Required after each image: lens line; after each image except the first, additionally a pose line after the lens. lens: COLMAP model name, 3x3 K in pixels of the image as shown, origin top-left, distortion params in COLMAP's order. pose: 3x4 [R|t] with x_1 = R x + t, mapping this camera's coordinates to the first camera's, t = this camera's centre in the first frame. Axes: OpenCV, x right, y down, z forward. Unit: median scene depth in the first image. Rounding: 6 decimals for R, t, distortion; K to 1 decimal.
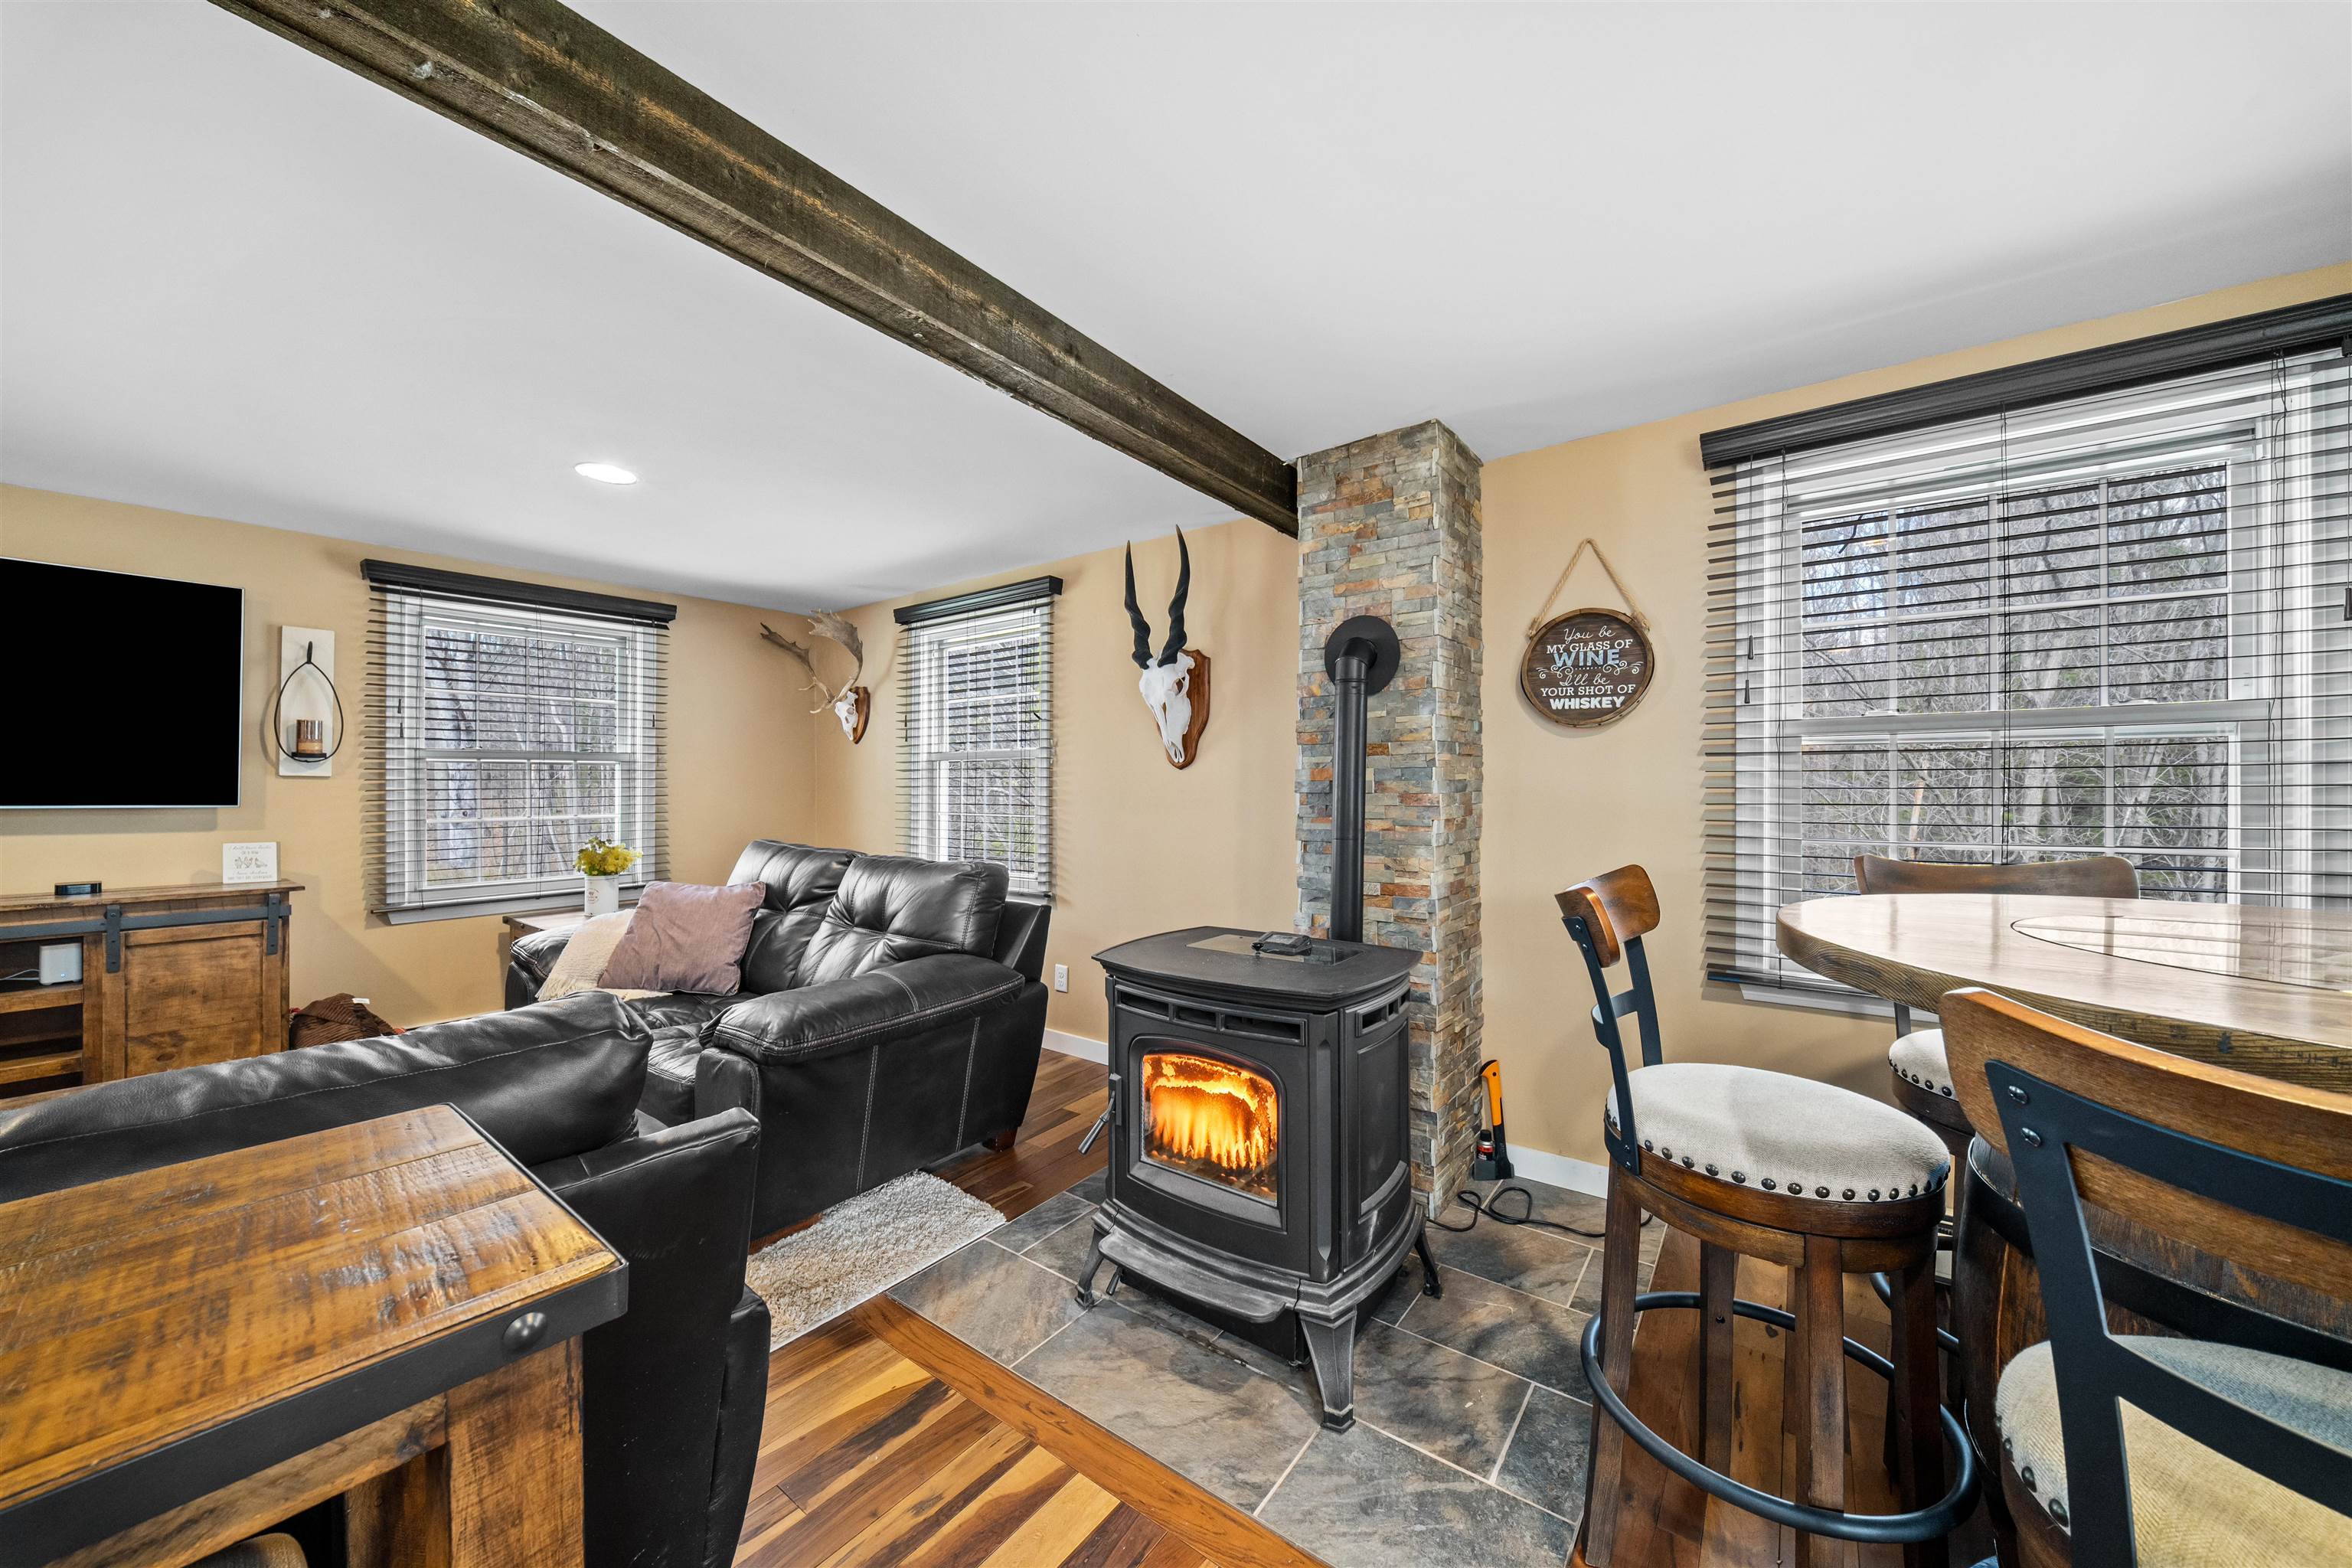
lens RADIAL K [[826.4, 0, 1171.8], [0, 826.4, 790.1], [0, 0, 1]] dist [0.017023, -0.013875]
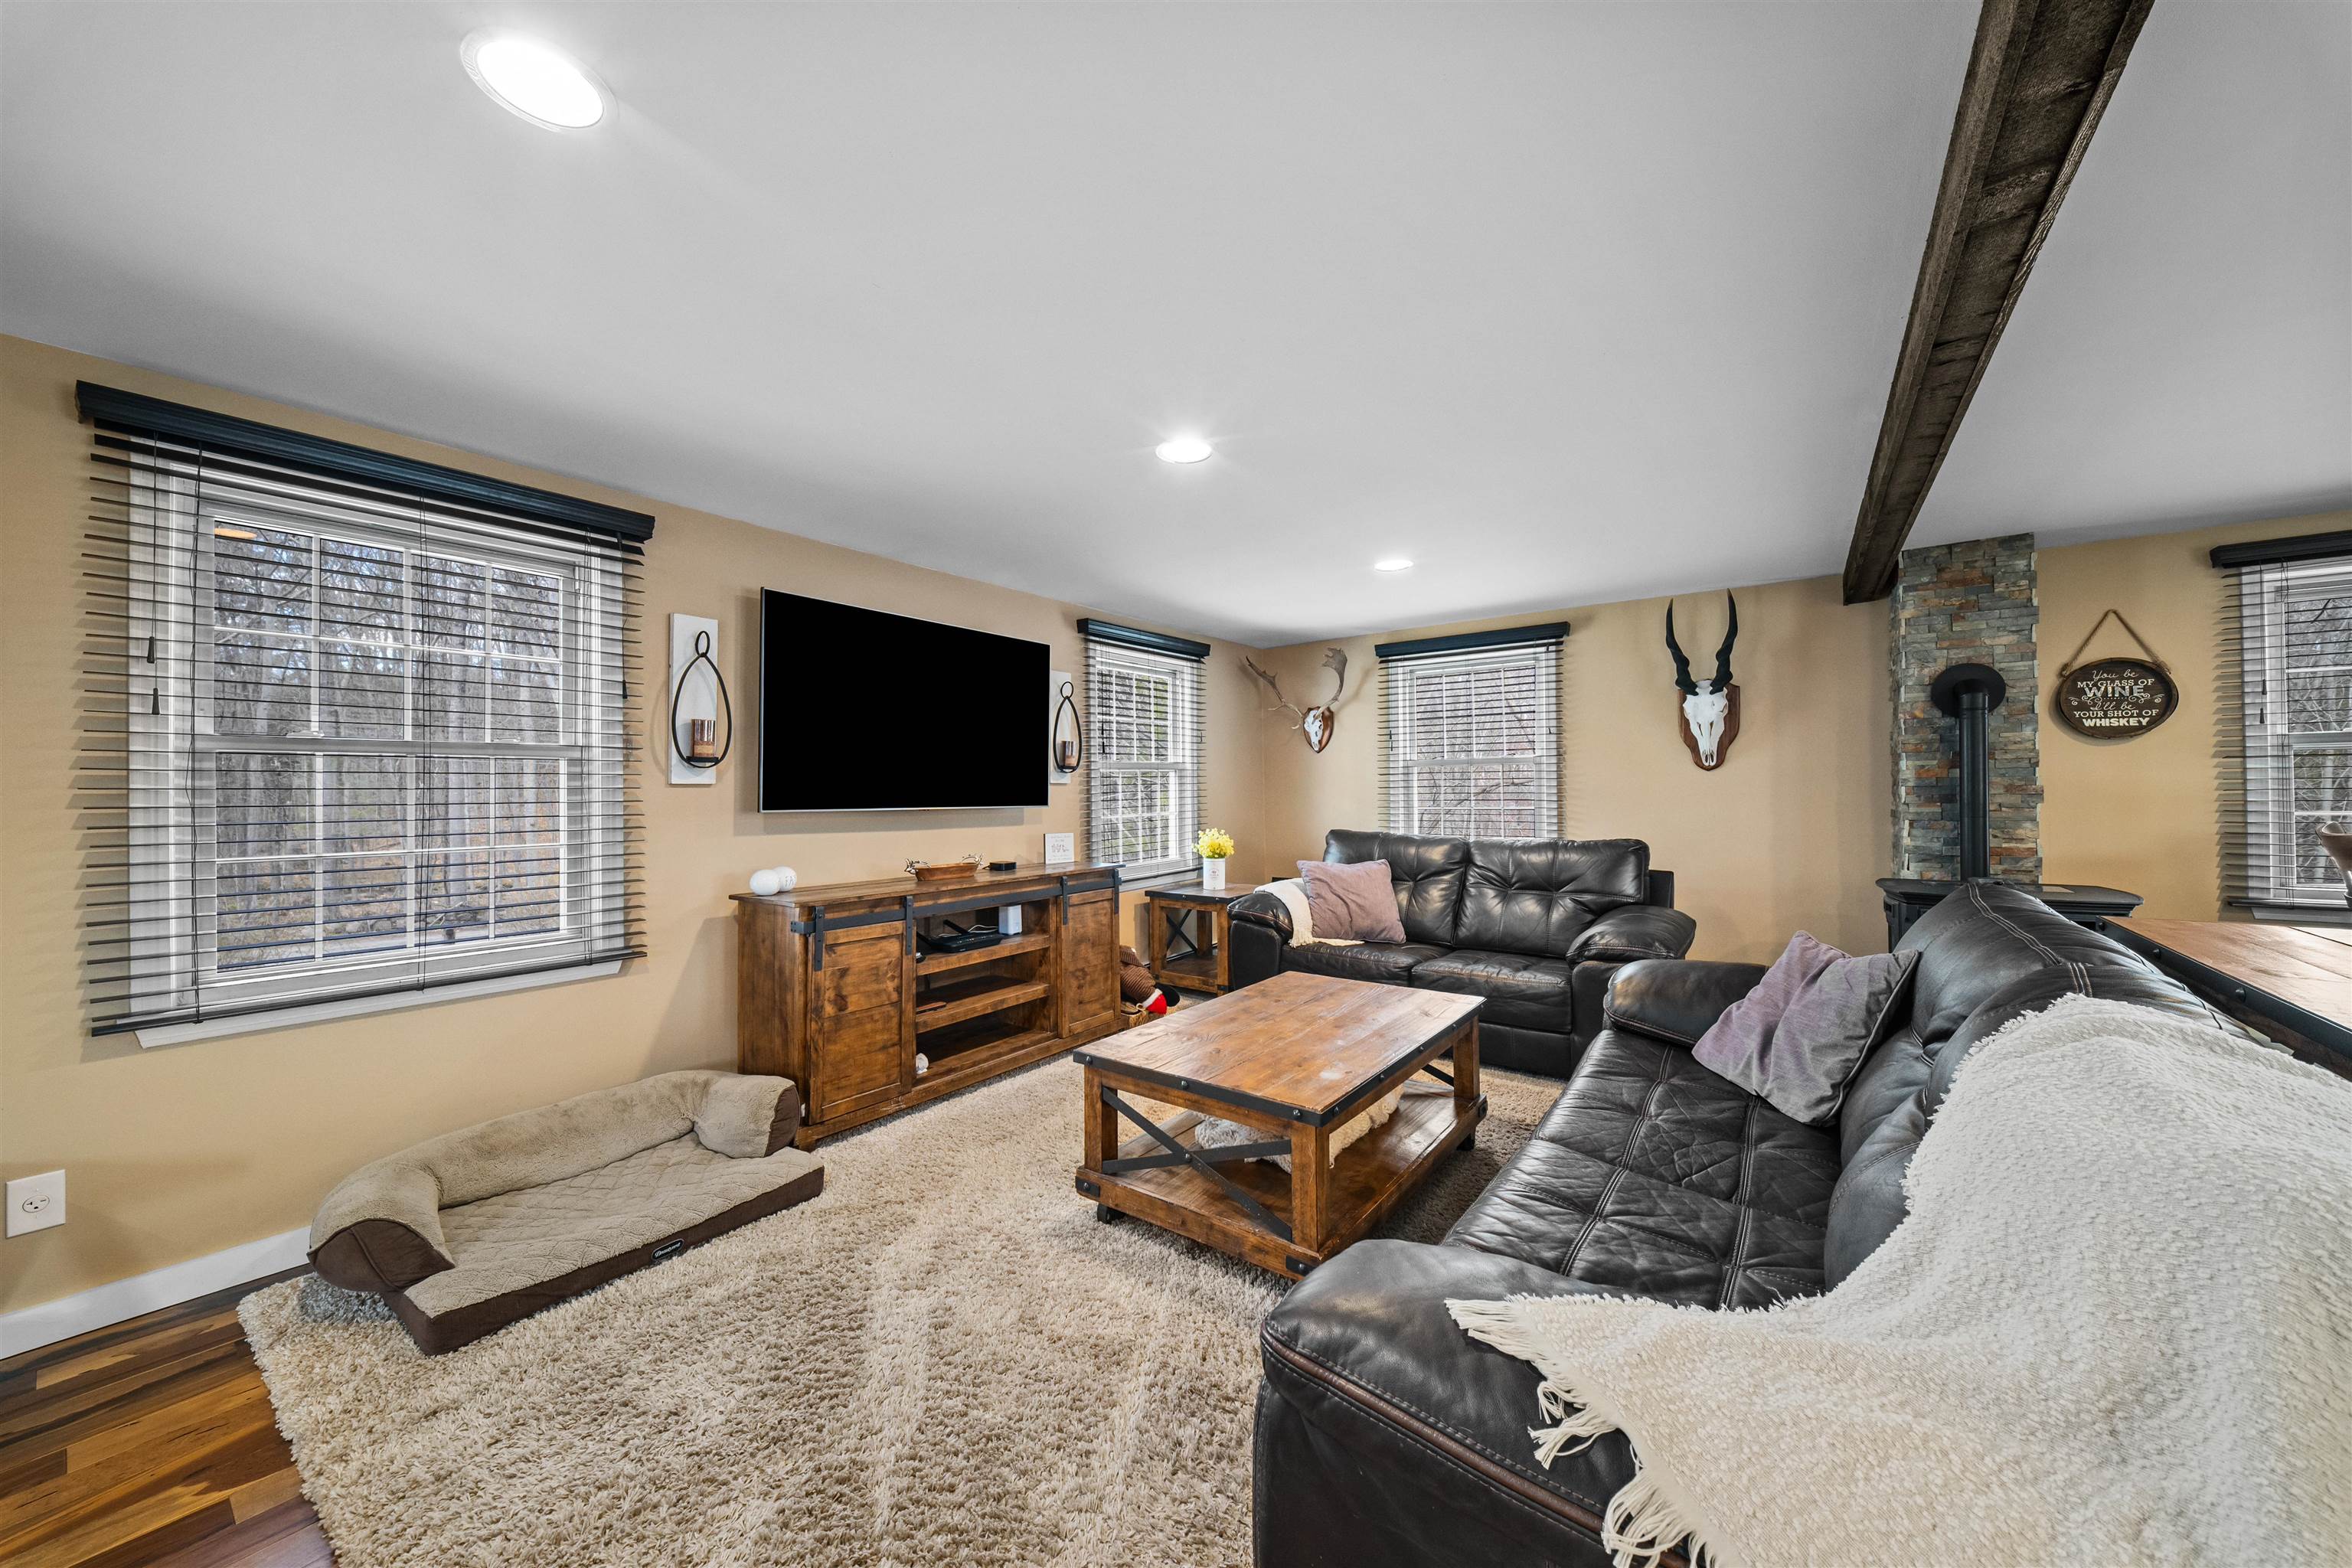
lens RADIAL K [[829.3, 0, 1152.0], [0, 829.3, 786.1], [0, 0, 1]] dist [-0.013506, 0.000083]
pose [[0.999933, -0.011543, 0.000537, -1.212537], [0.011546, 0.999907, -0.007263, -0.001774], [-0.000453, 0.007269, 0.999973, -0.433430]]
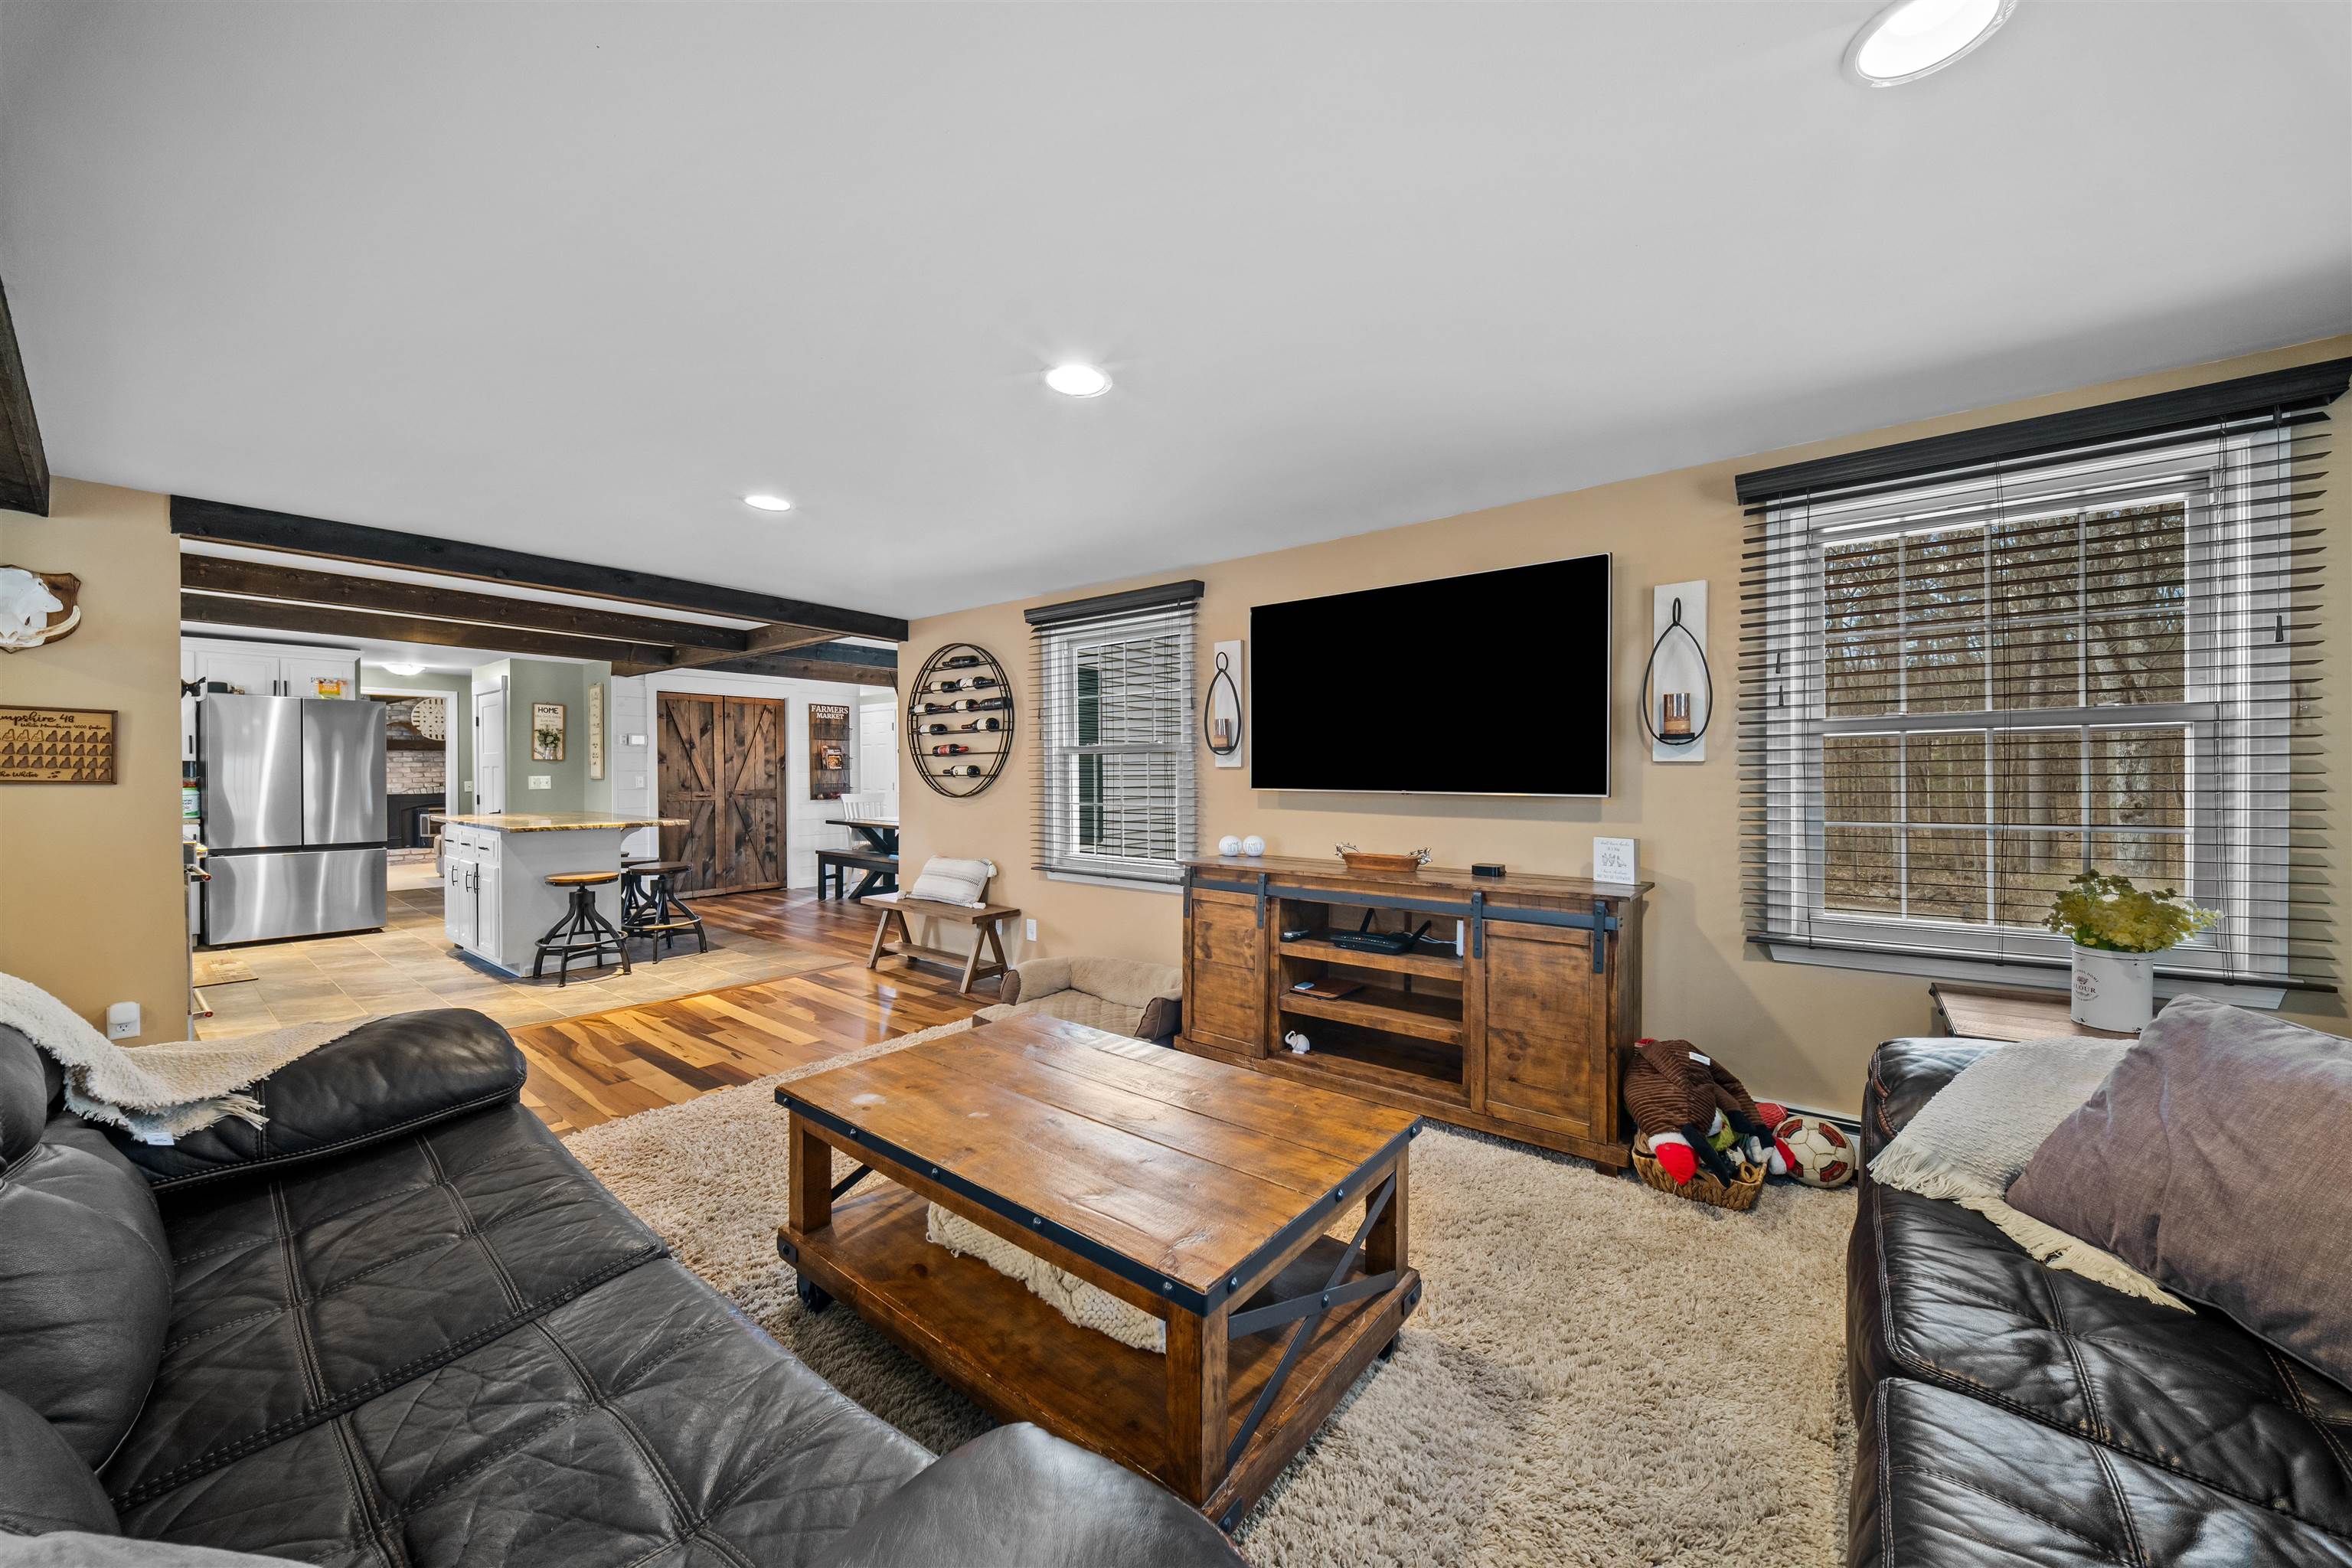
lens RADIAL K [[833.3, 0, 1192.4], [0, 833.3, 776.3], [0, 0, 1]] dist [0.017312, -0.009160]
pose [[-0.003940, -0.000440, -0.999992, -0.272901], [-0.000376, 1.000000, -0.000438, -0.002231], [0.999992, 0.000375, -0.003940, 0.693119]]
